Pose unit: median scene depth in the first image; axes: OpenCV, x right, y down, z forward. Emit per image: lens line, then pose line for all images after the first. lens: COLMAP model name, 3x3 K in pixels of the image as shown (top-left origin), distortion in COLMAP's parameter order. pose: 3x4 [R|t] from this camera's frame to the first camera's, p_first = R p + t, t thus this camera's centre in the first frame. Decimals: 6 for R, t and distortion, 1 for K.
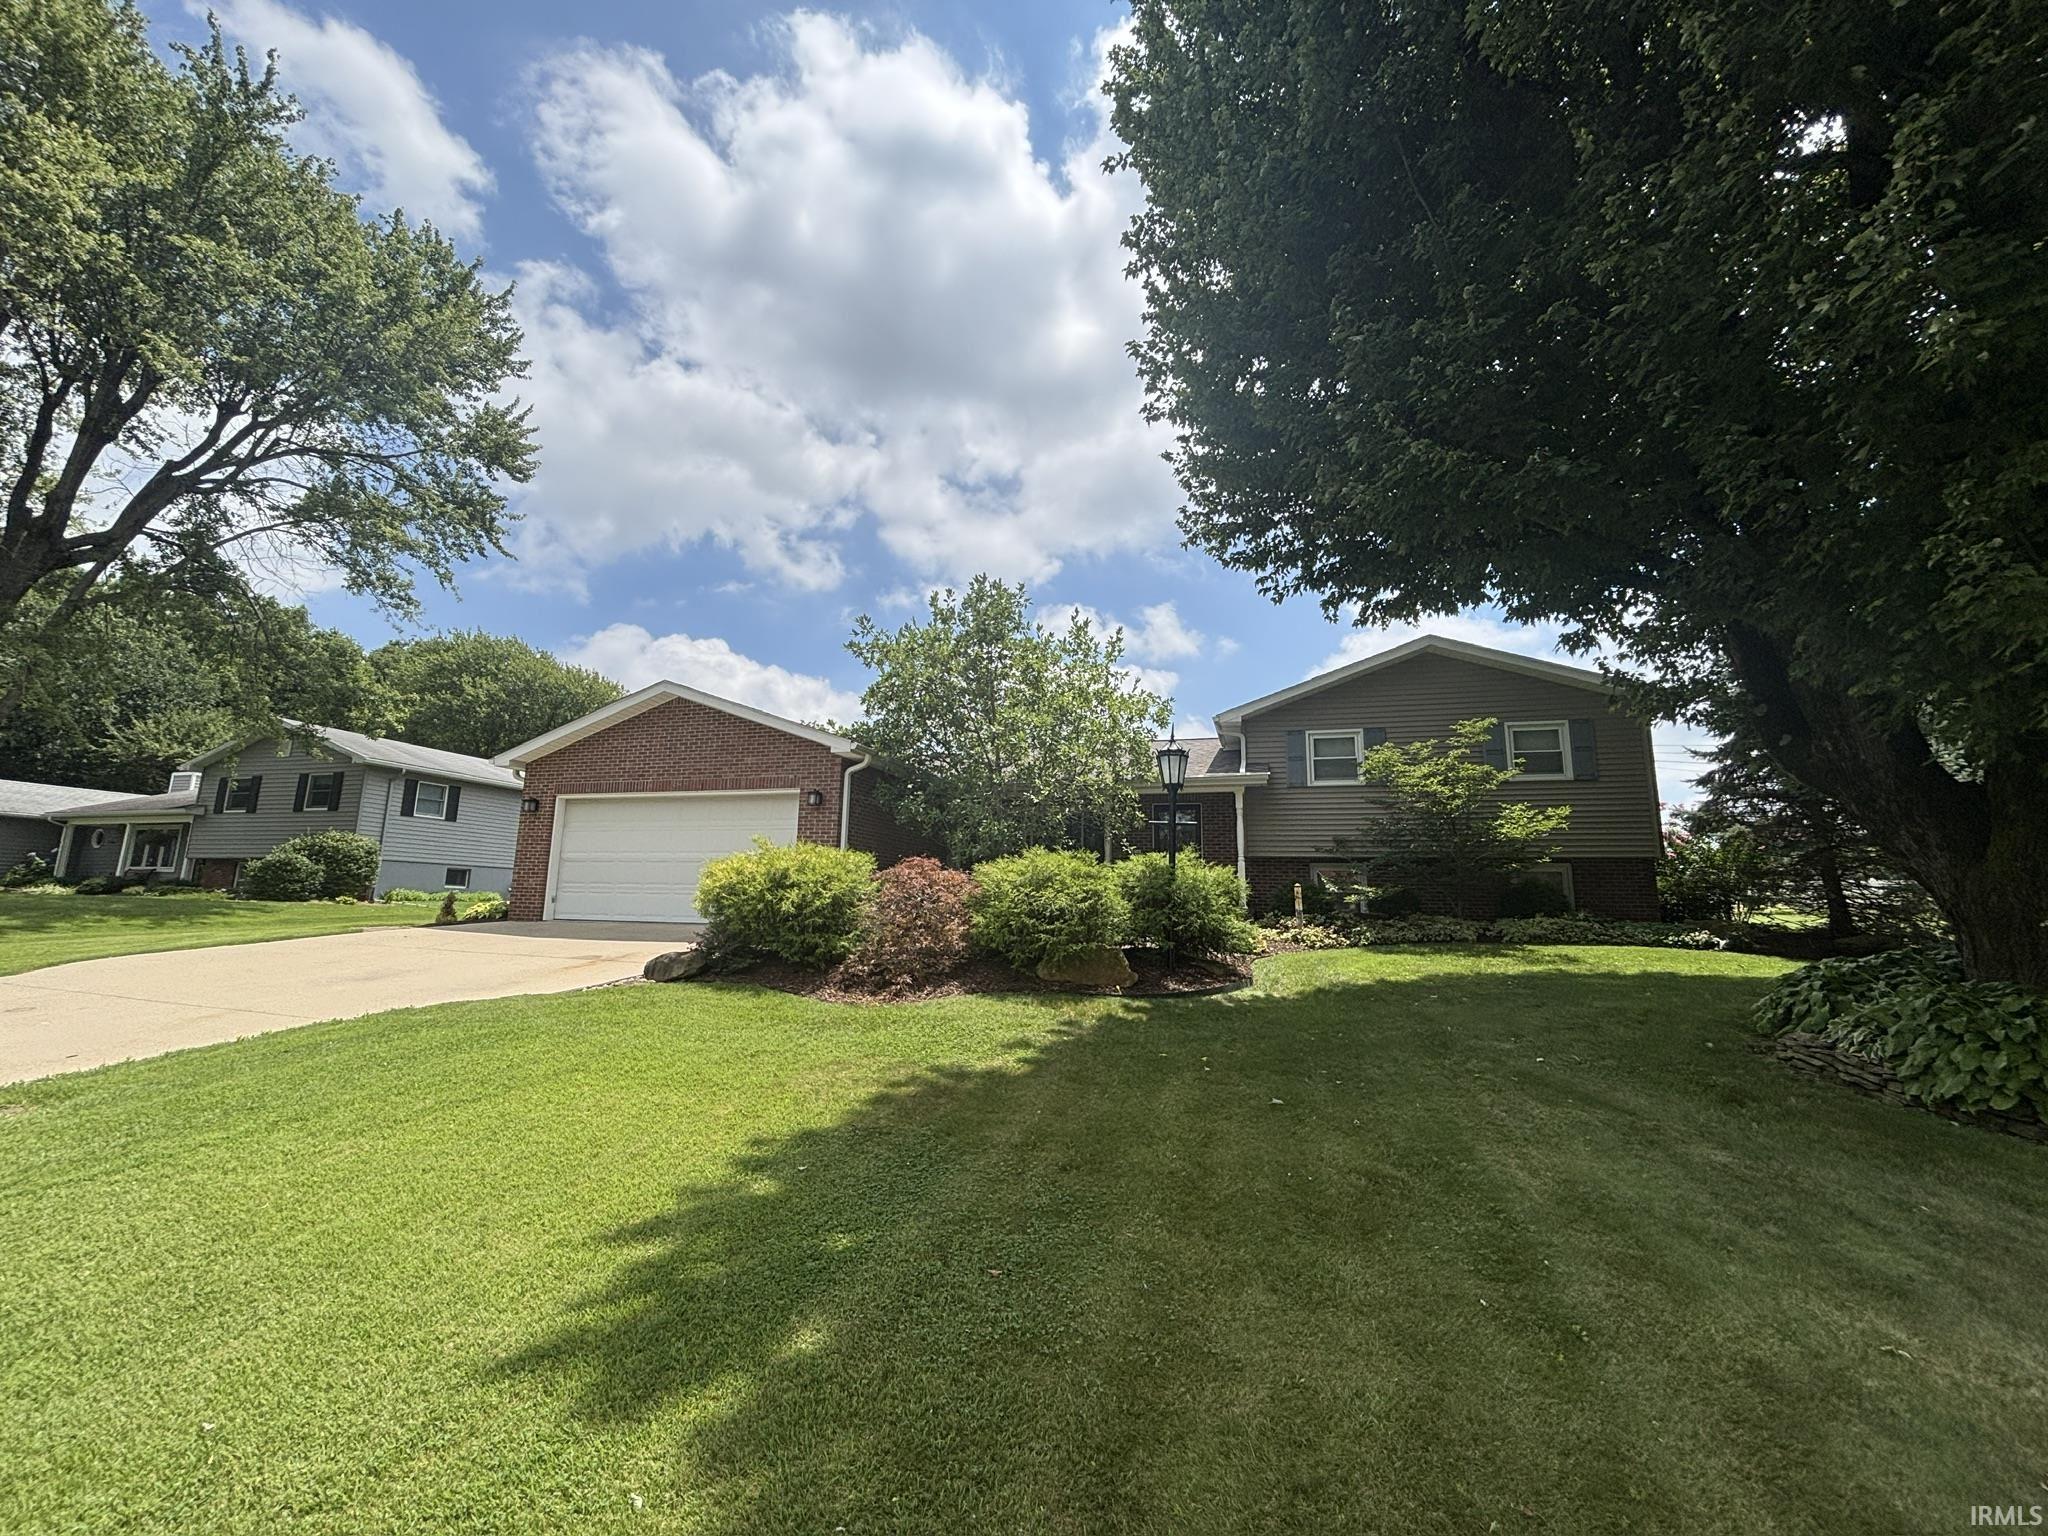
lens RADIAL K [[824.5, 0, 1024.0], [0, 824.5, 768.0], [0, 0, 1]] dist [-0.001299, -0.000009]
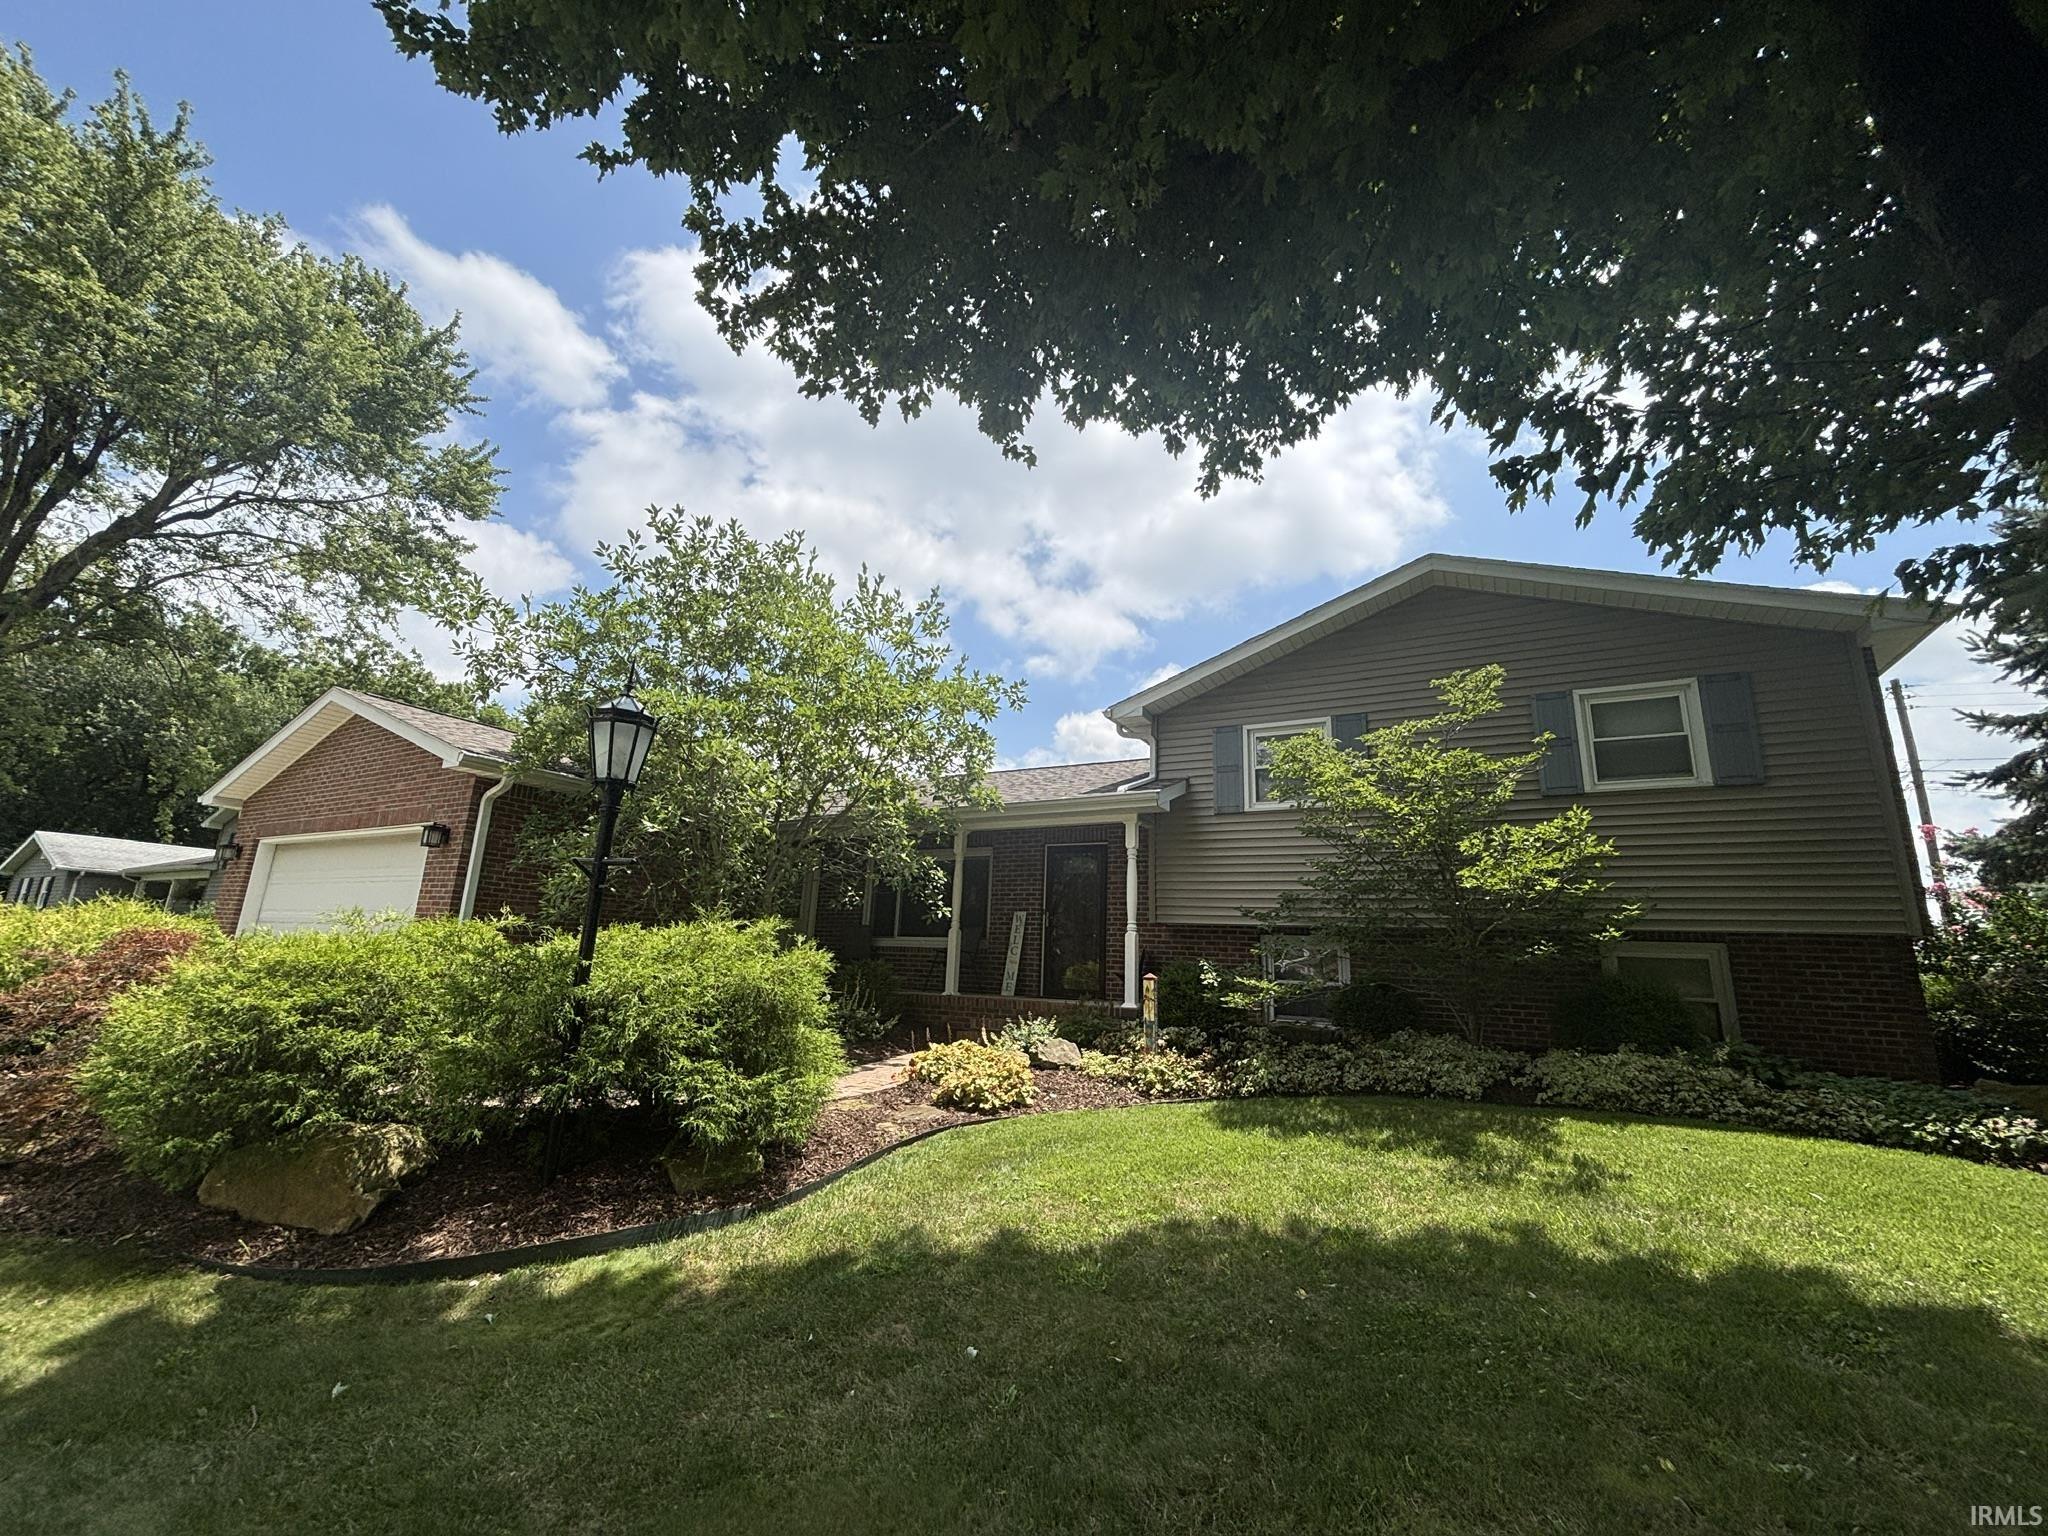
lens RADIAL K [[818.8, 0, 1024.0], [0, 818.8, 768.0], [0, 0, 1]] dist [0.001589, 0.000105]
pose [[0.975234, -0.031734, -0.218885, 0.351556], [0.016160, 0.997232, -0.072577, 0.034823], [0.220582, 0.067243, 0.973048, 0.386394]]
